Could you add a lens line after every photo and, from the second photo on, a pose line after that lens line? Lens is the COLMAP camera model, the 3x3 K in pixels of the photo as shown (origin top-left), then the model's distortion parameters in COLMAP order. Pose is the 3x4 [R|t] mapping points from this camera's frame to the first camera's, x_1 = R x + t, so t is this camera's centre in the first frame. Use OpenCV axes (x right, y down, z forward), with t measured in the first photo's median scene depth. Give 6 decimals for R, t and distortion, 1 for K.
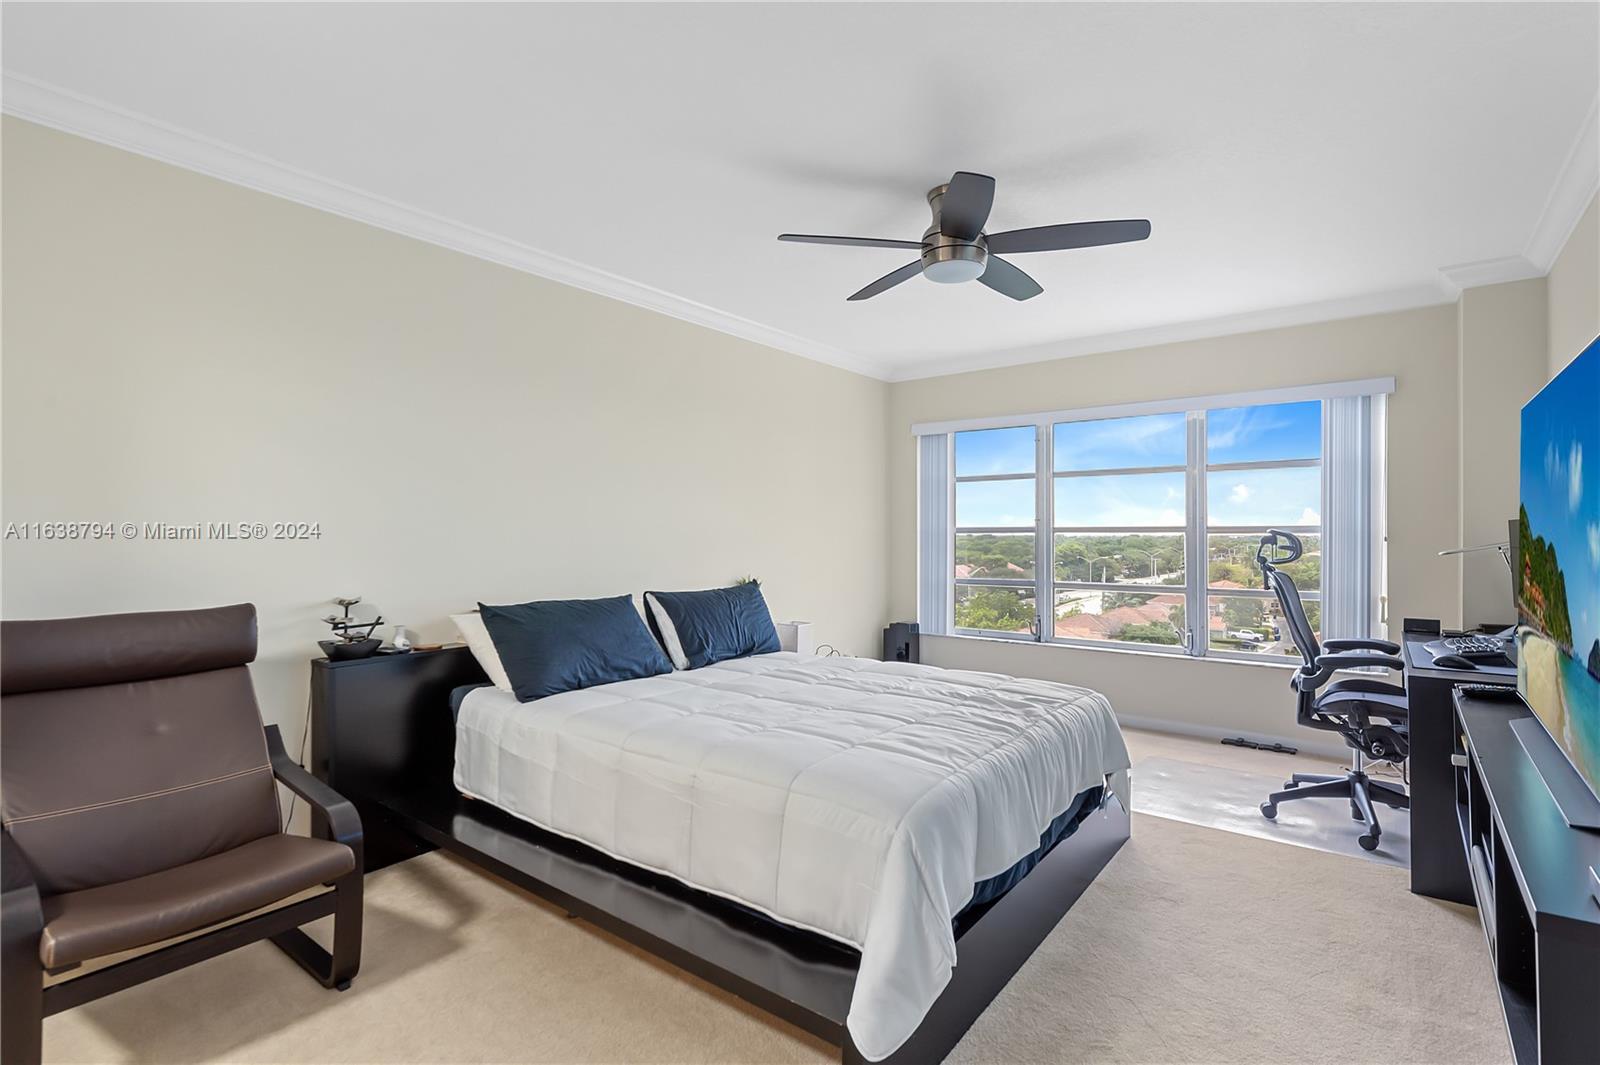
lens RADIAL K [[762.0, 0, 794.1], [0, 762.0, 525.1], [0, 0, 1]] dist [0.013824, -0.000258]
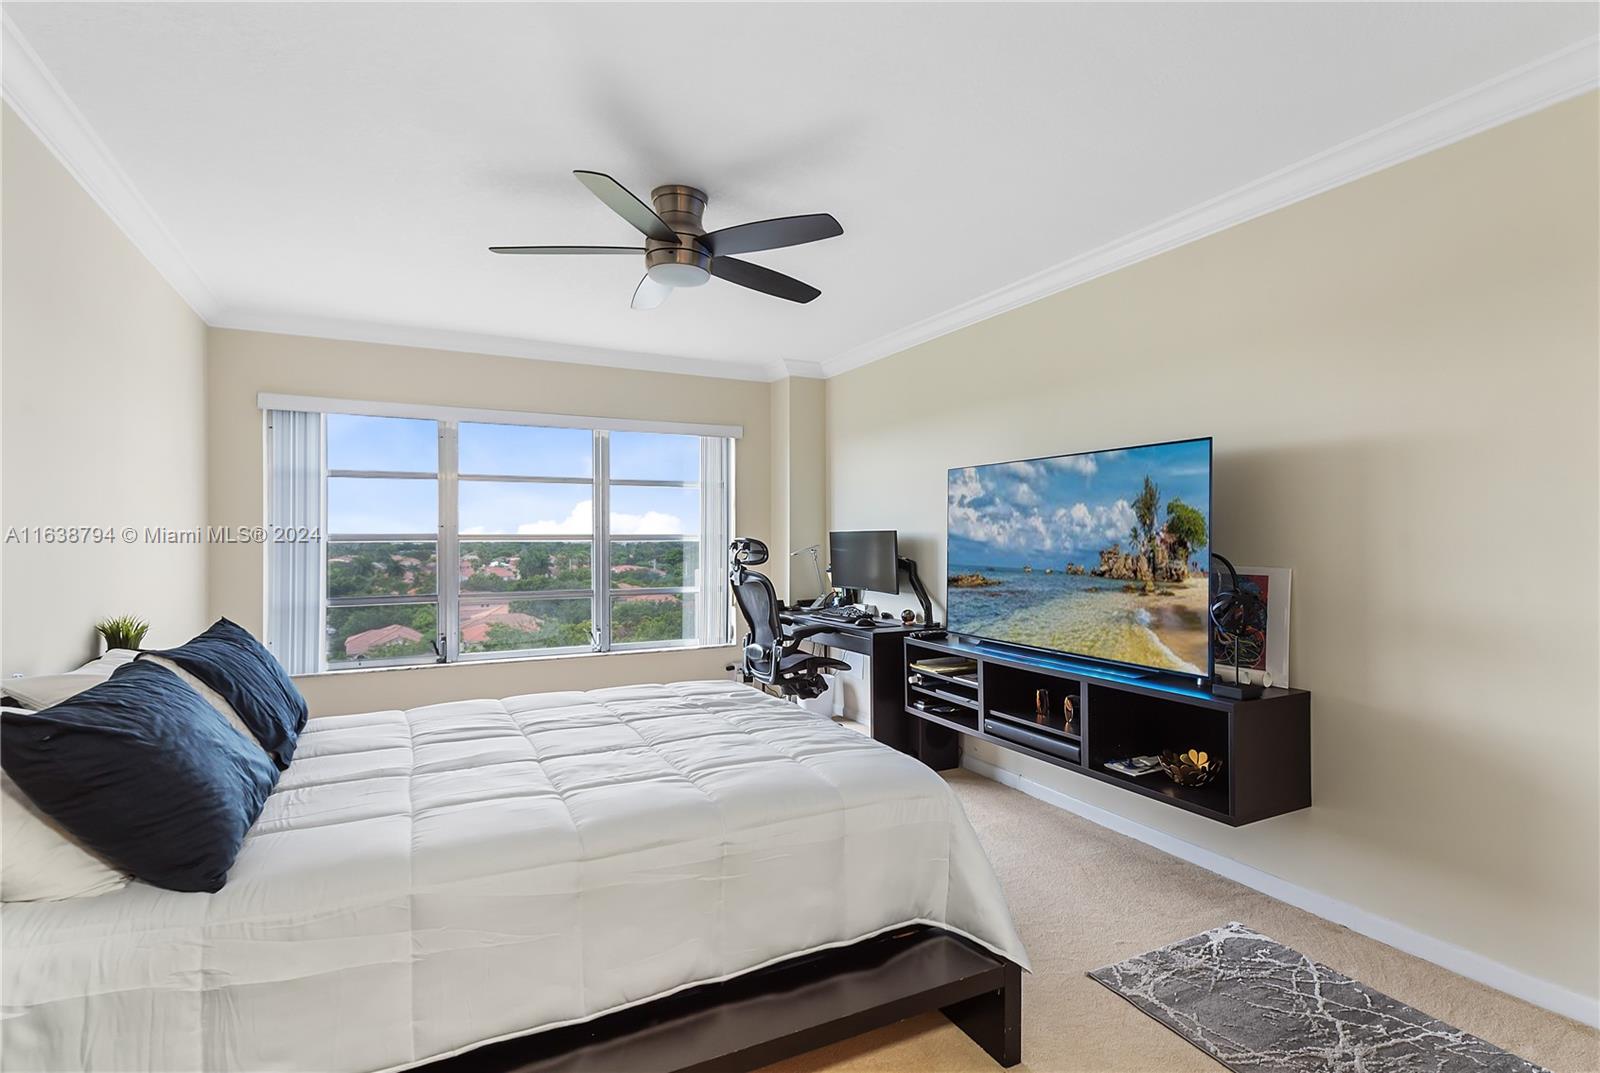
lens RADIAL K [[791.2, 0, 797.1], [0, 791.2, 535.9], [0, 0, 1]] dist [0.004403, -0.000166]
pose [[0.421521, 0.002935, 0.906814, -0.636584], [-0.008046, 0.999968, 0.000503, 0.001406], [-0.906783, -0.007508, 0.421531, 0.428987]]
